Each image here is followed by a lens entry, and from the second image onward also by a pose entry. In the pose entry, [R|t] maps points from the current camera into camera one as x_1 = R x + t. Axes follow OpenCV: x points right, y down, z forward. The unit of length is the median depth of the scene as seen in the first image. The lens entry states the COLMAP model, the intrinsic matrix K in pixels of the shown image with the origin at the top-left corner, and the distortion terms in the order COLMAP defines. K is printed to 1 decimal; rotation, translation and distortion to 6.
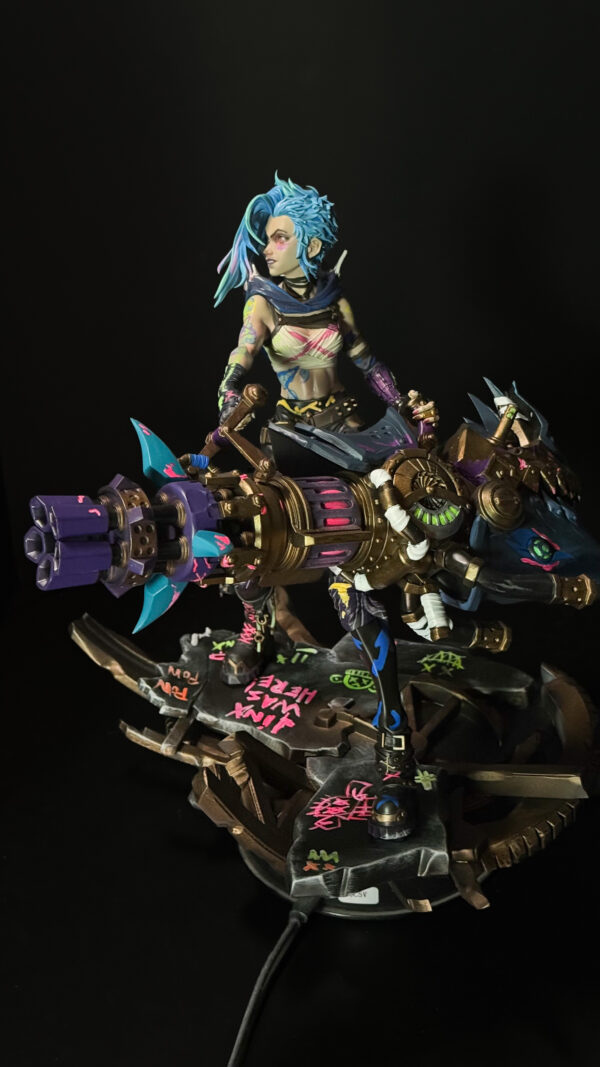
lens RADIAL K [[1505.9, 0, 301.2], [0, 1505.9, 530.4], [0, 0, 1]] dist [0.096931, 0.007567]
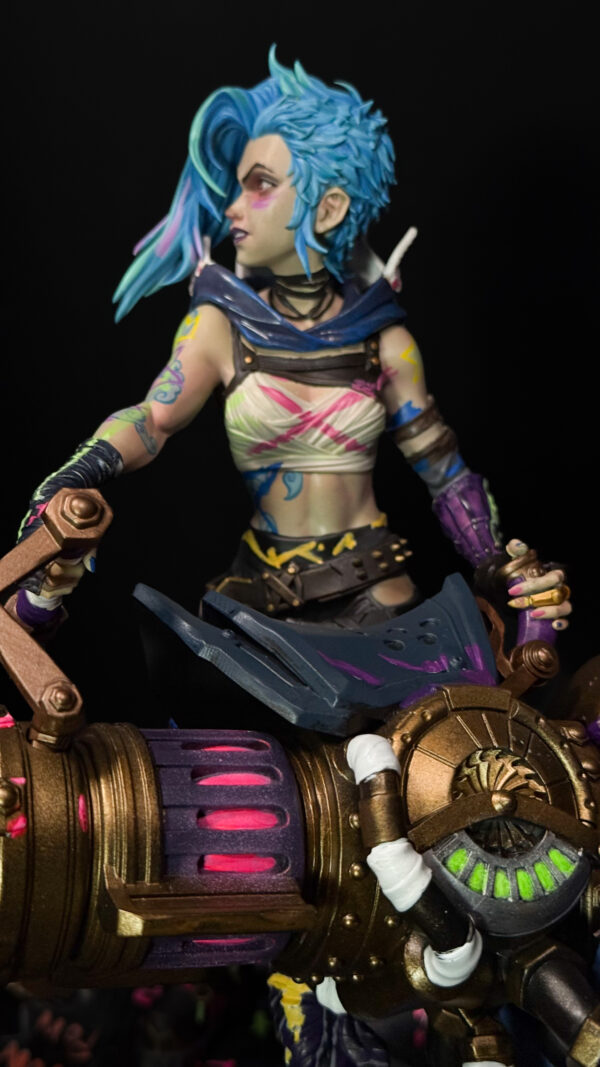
lens RADIAL K [[1505.9, 0, 301.2], [0, 1505.9, 530.4], [0, 0, 1]] dist [0.096931, 0.007567]
pose [[0.980199, 0.097765, -0.172198, 0.089495], [-0.110232, 0.991819, -0.064370, -0.061523], [0.164496, 0.082077, 0.982957, 0.568227]]
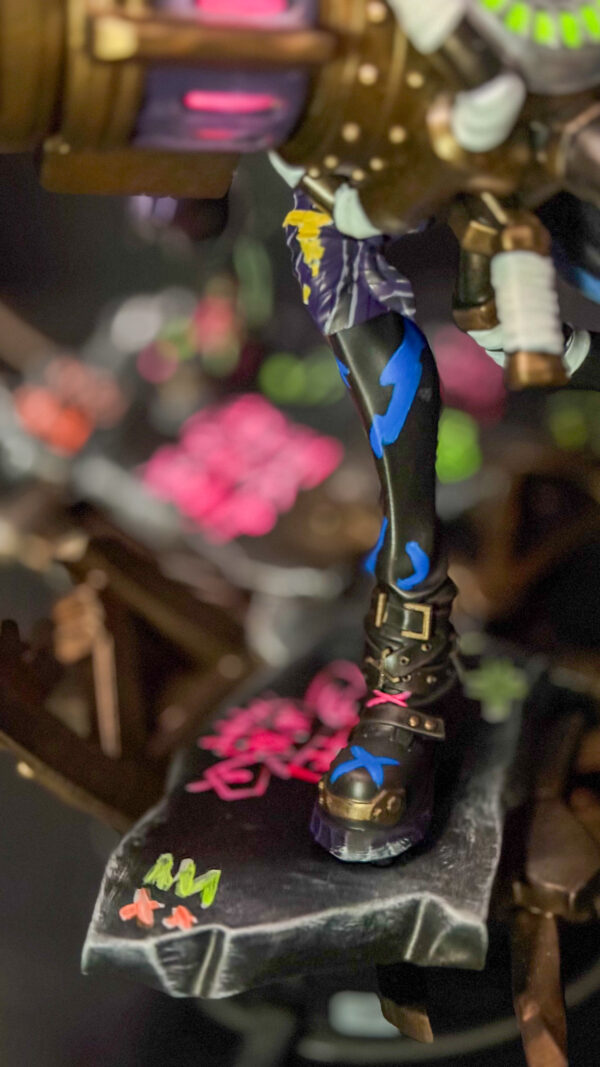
lens RADIAL K [[1505.9, 0, 301.2], [0, 1505.9, 530.4], [0, 0, 1]] dist [0.096931, 0.007567]
pose [[0.979972, 0.121493, -0.157781, 0.095443], [-0.086416, 0.973286, 0.212711, 0.032099], [0.179409, -0.194816, 0.964292, 0.604156]]
